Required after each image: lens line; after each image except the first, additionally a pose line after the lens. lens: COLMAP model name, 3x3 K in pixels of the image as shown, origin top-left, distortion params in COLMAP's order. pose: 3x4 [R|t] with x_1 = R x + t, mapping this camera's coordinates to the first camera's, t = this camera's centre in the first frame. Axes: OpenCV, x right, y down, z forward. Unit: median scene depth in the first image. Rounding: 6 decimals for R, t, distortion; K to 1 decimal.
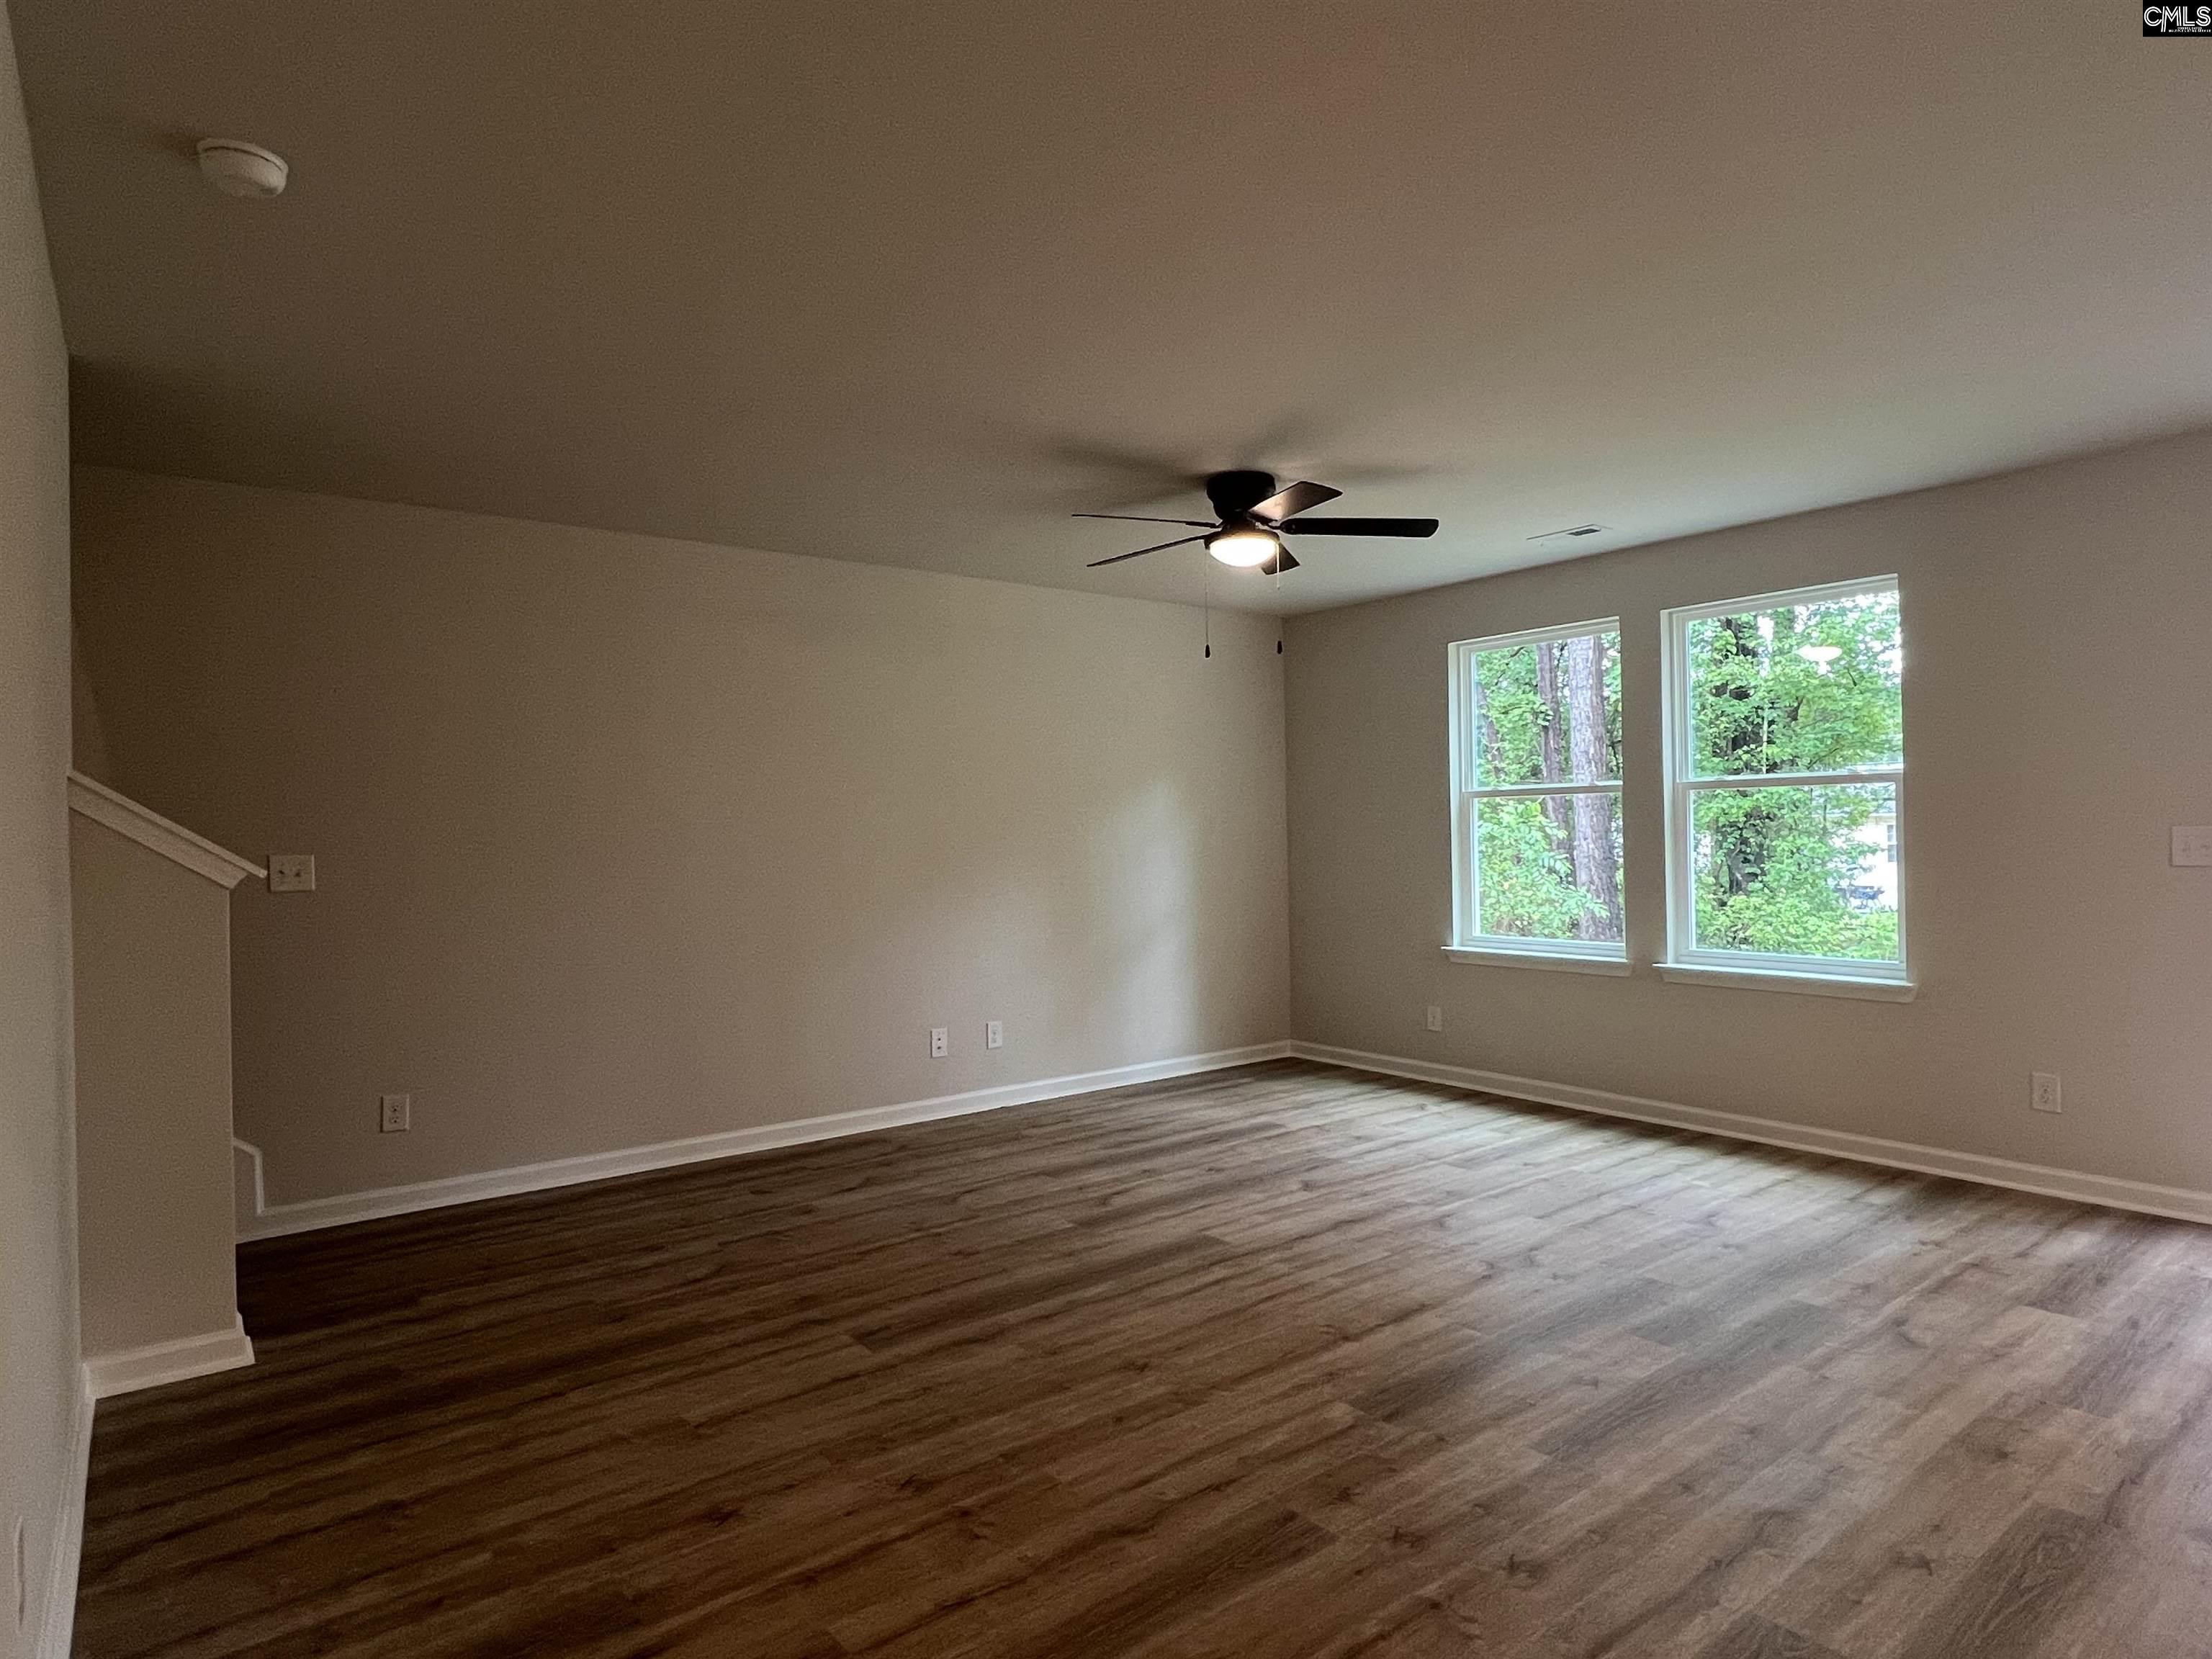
lens RADIAL K [[1247.9, 0, 1096.1], [0, 1247.9, 830.2], [0, 0, 1]] dist [-0.008373, -0.000668]
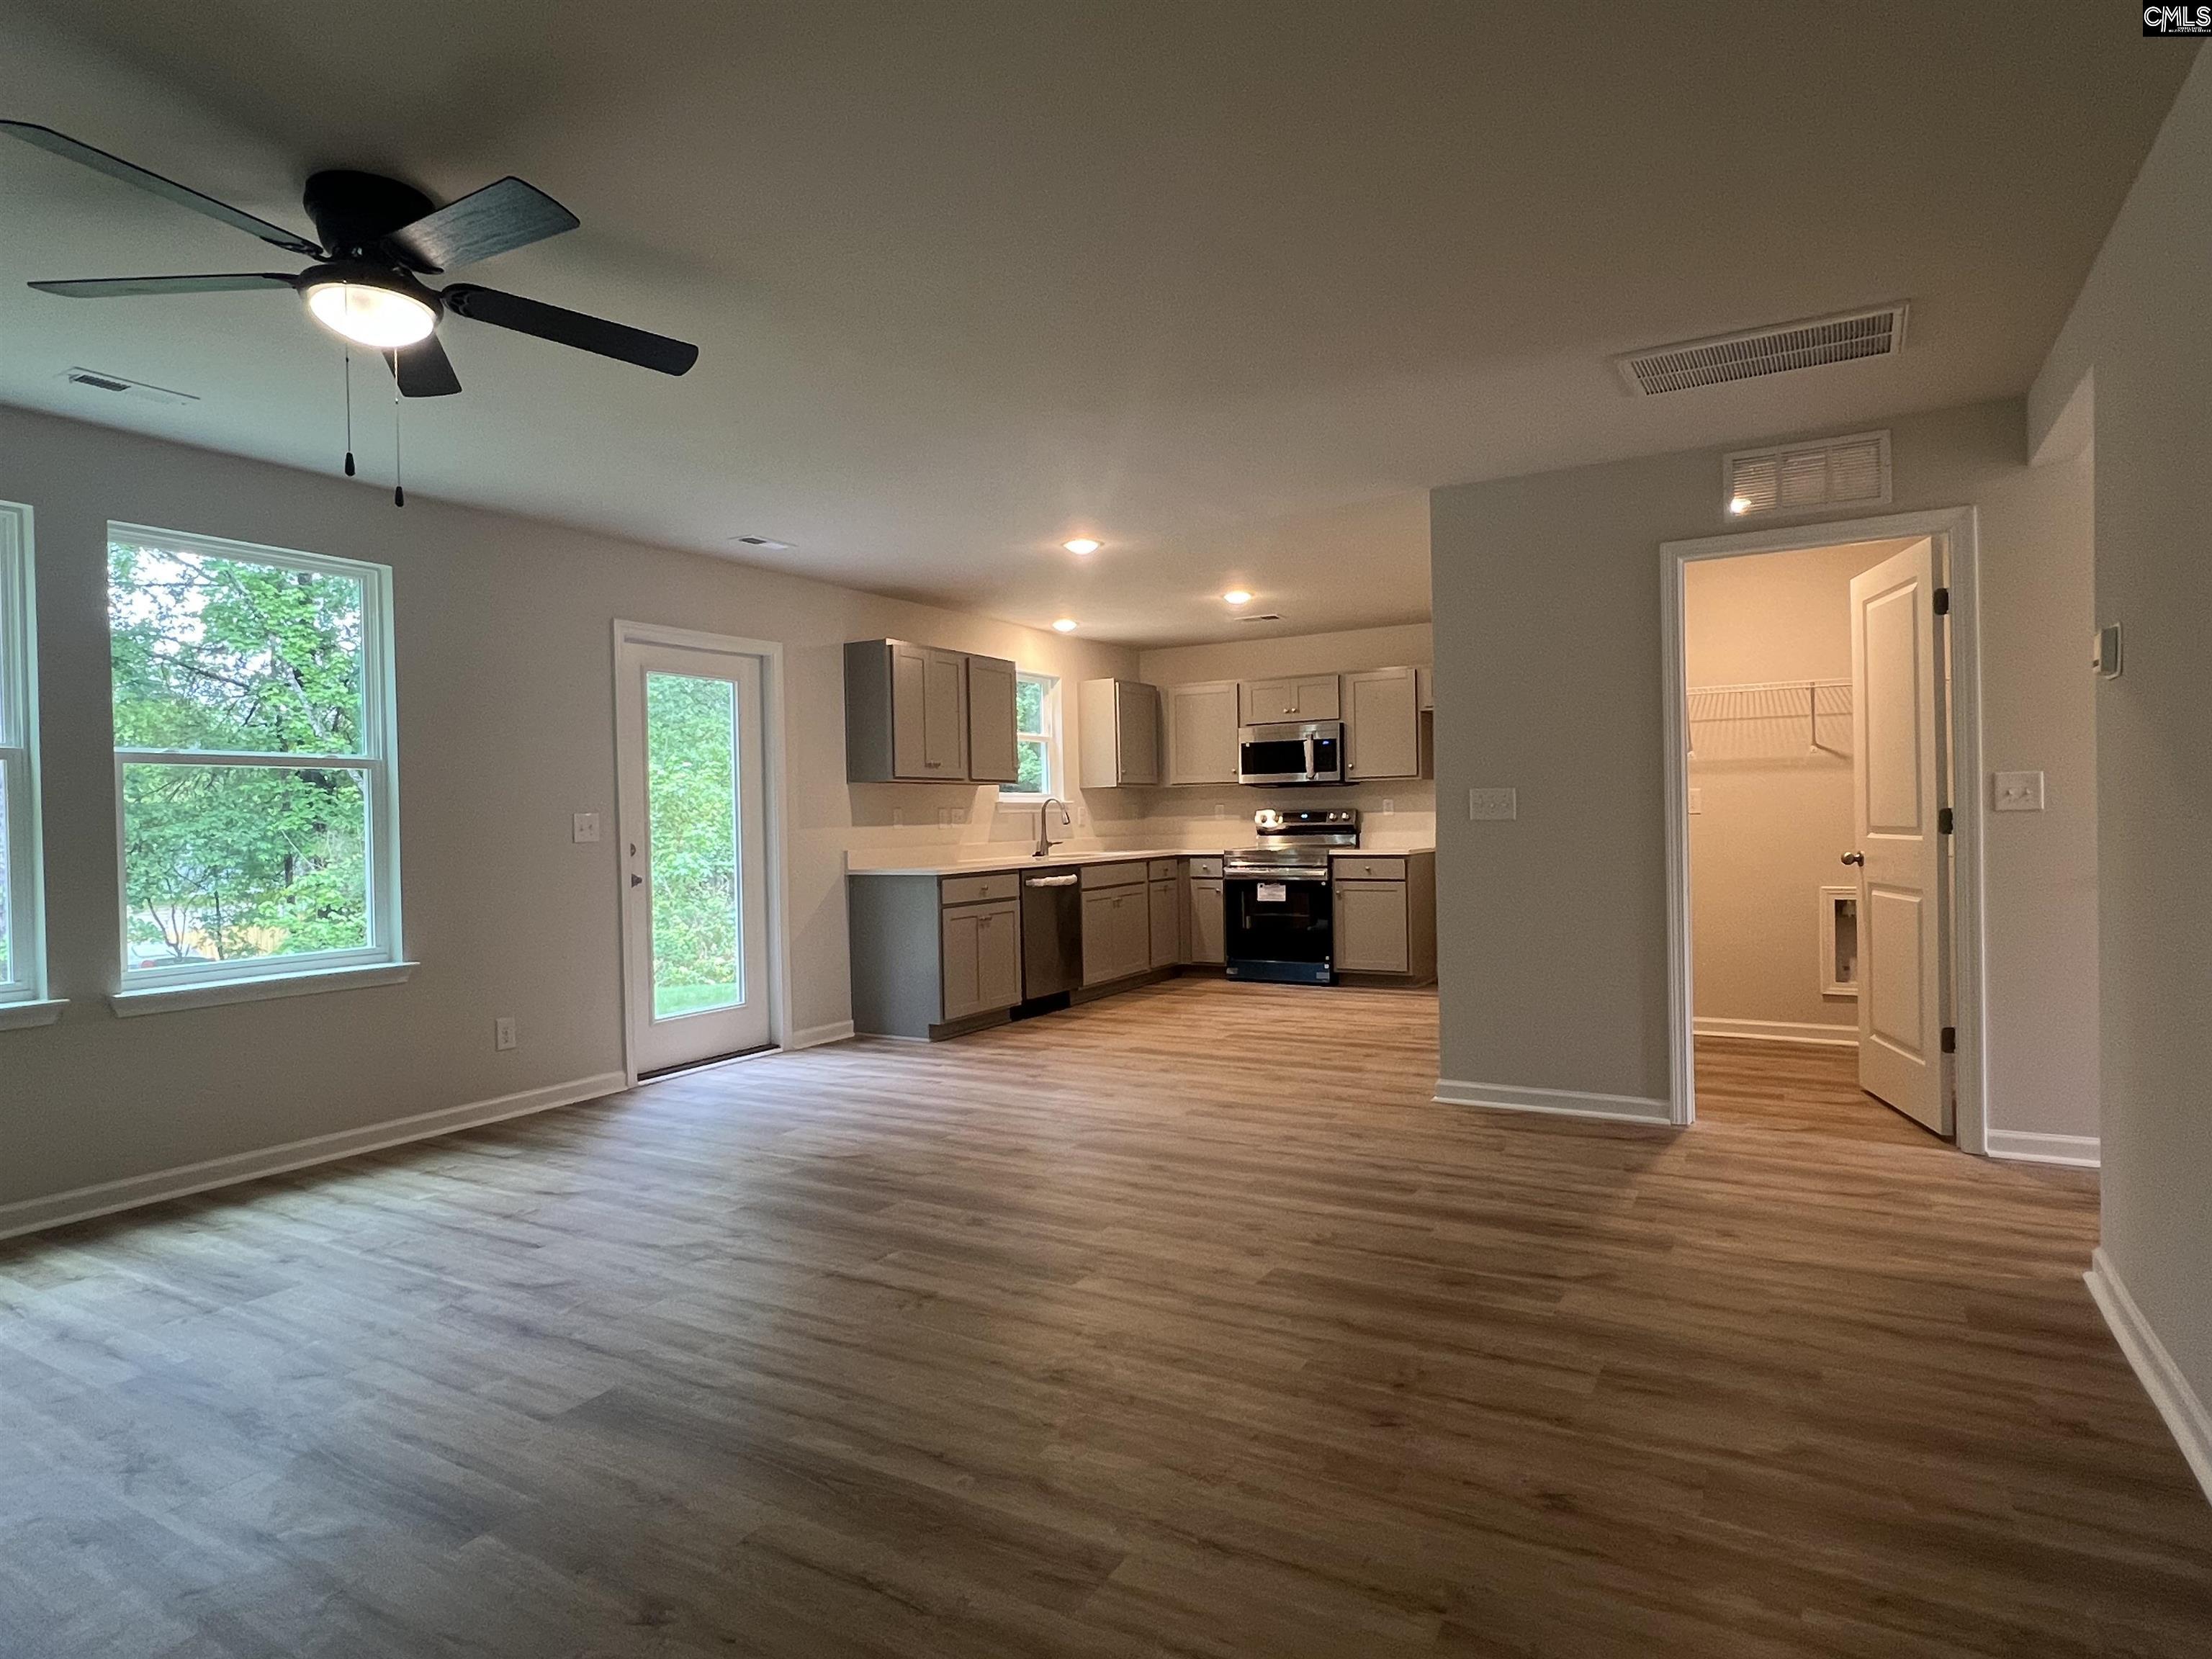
lens RADIAL K [[1247.9, 0, 1101.2], [0, 1247.9, 823.5], [0, 0, 1]] dist [-0.008373, -0.000668]
pose [[-0.375636, 0.014592, 0.926652, -0.593405], [0.024530, 0.999682, -0.005798, 0.030512], [-0.926442, 0.020553, -0.375875, 0.946639]]
